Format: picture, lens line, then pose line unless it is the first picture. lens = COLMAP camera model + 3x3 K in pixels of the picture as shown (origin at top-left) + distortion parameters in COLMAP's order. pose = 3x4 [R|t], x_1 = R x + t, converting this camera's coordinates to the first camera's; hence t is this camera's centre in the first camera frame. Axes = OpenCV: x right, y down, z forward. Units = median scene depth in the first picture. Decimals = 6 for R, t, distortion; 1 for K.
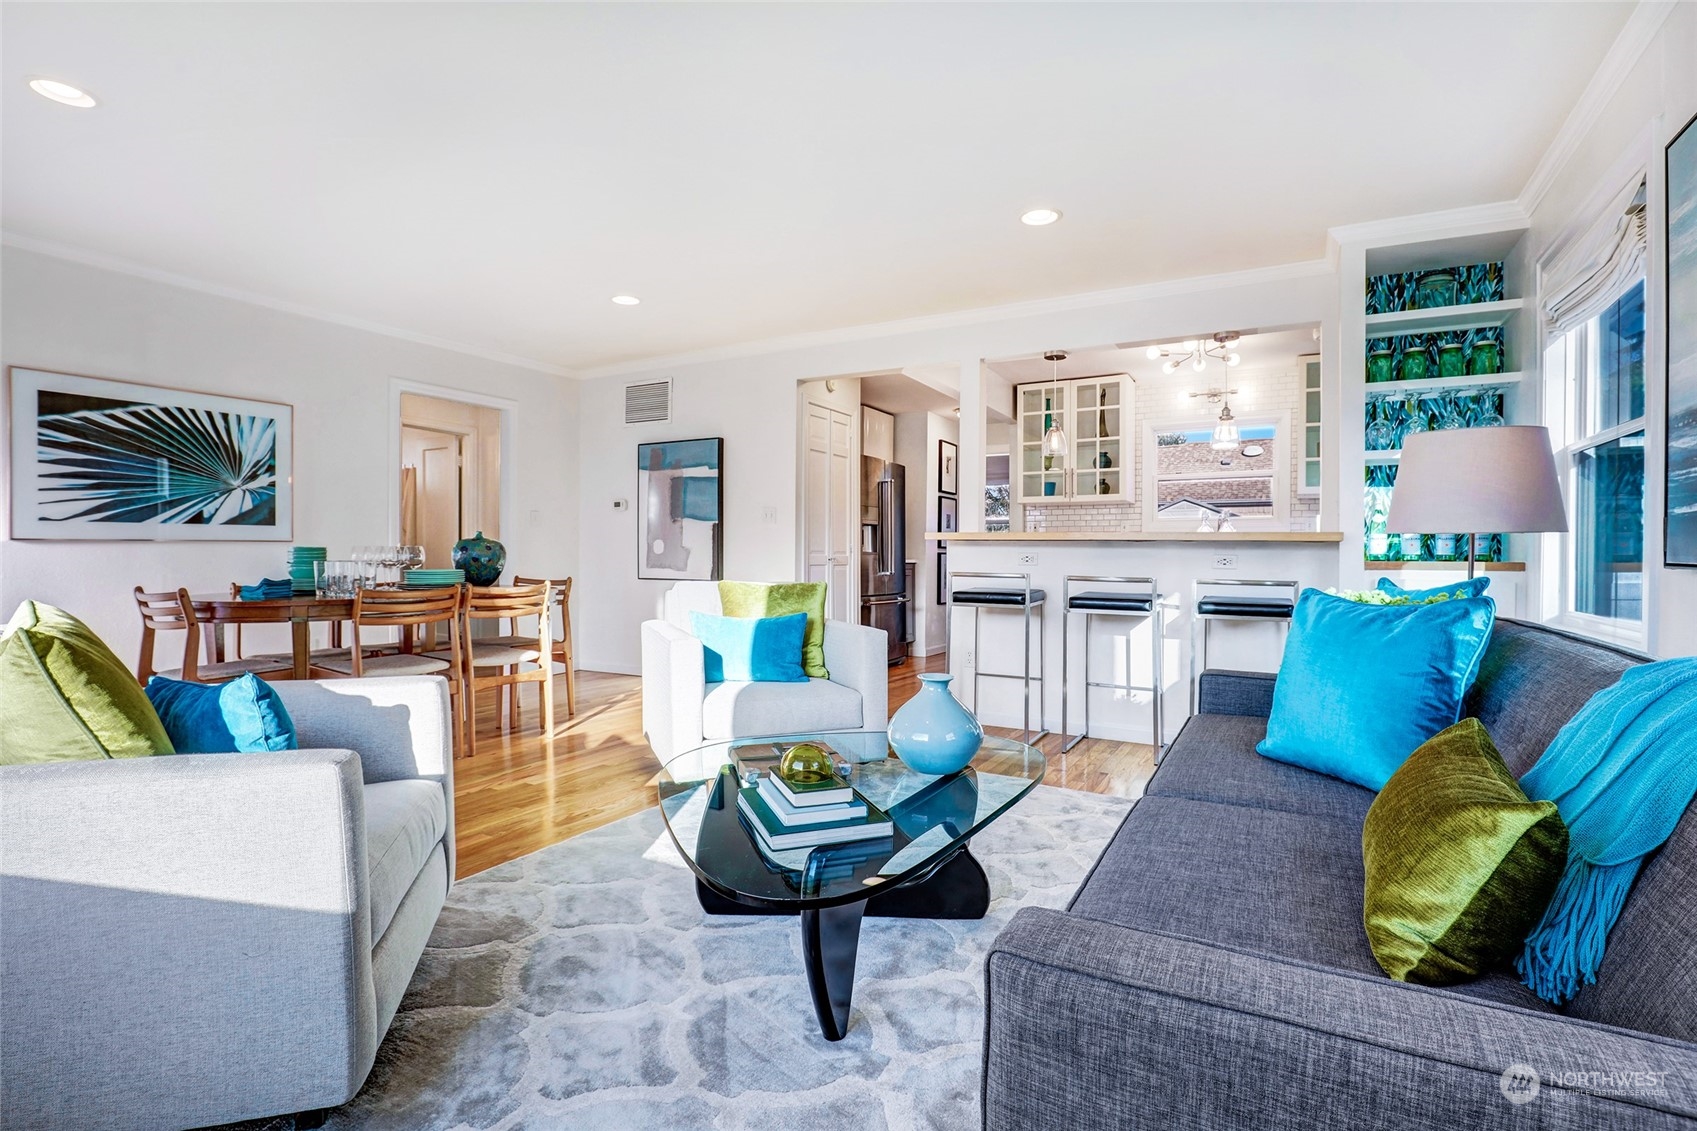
lens RADIAL K [[784.2, 0, 848.5], [0, 784.2, 565.5], [0, 0, 1]] dist [-0.067701, 0.009778]
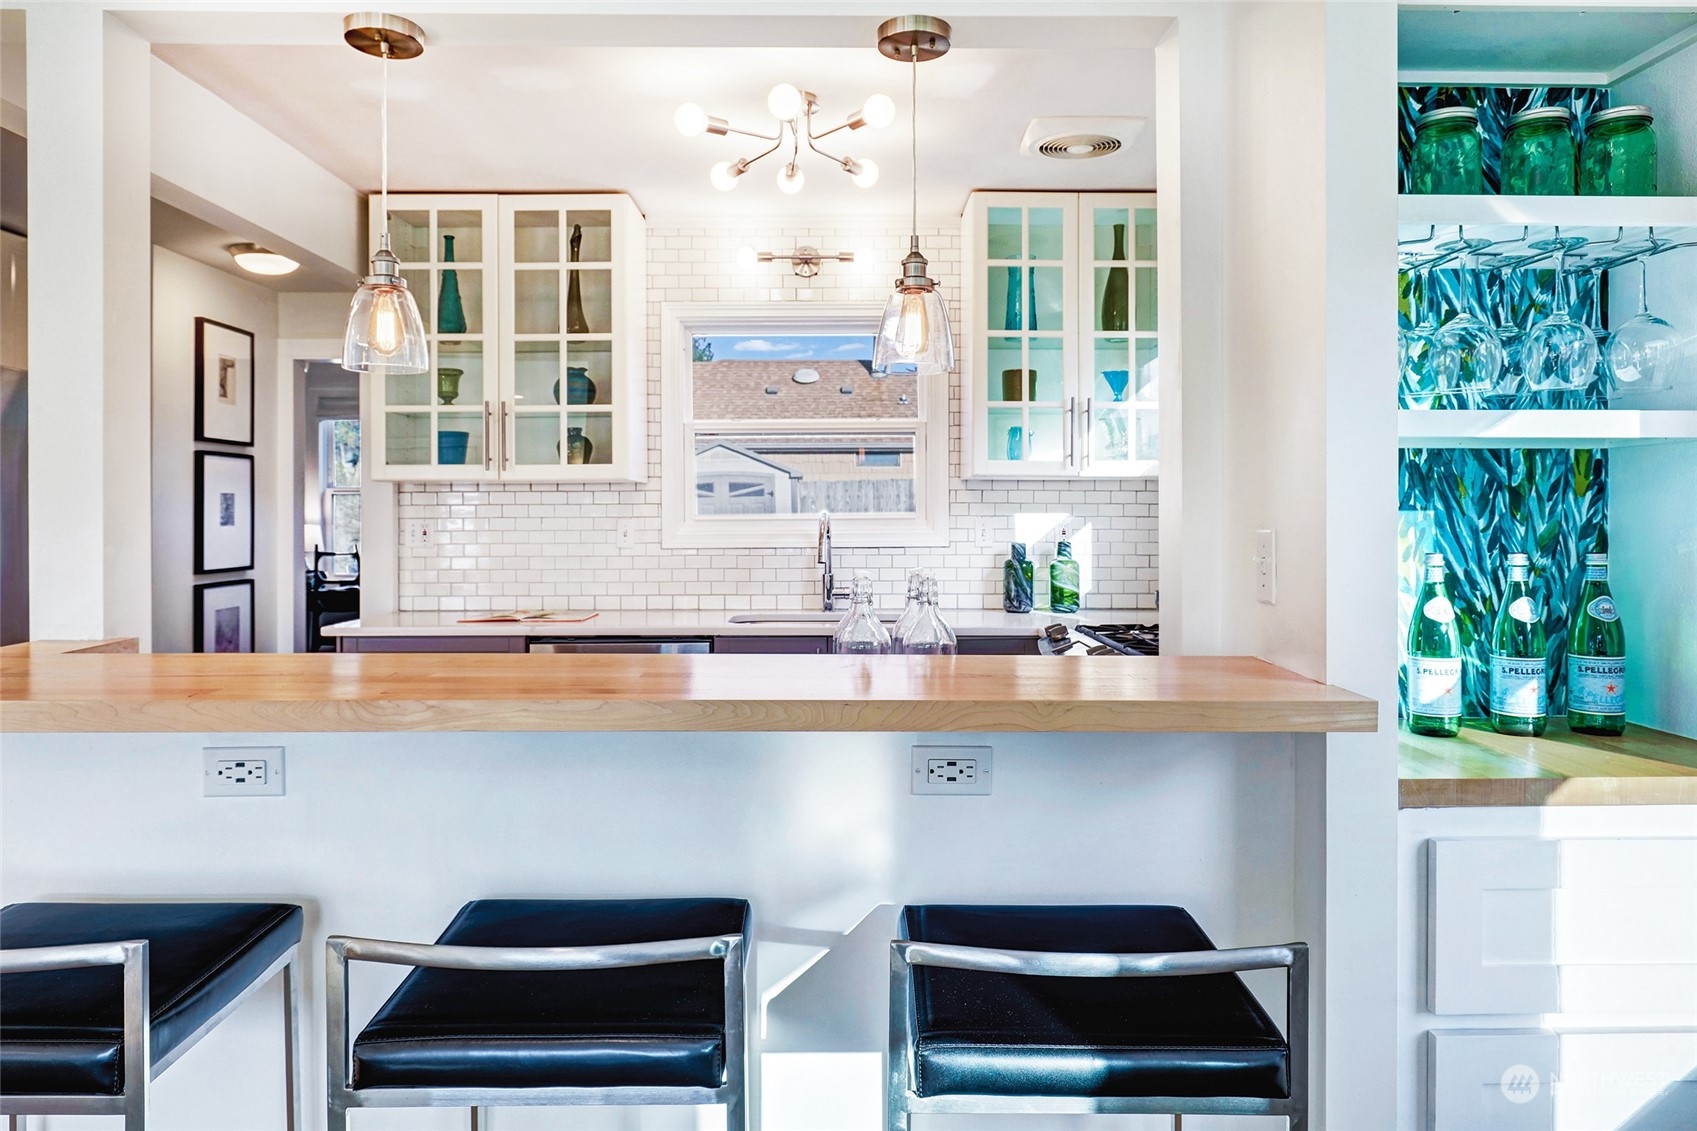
lens RADIAL K [[1114.1, 0, 854.7], [0, 1114.1, 503.1], [0, 0, 1]] dist [-0.005876, -0.001222]
pose [[0.859498, -0.005331, 0.511112, 0.141784], [0.014313, 0.999805, -0.013641, -0.058661], [-0.510939, 0.019040, 0.859406, 0.382426]]
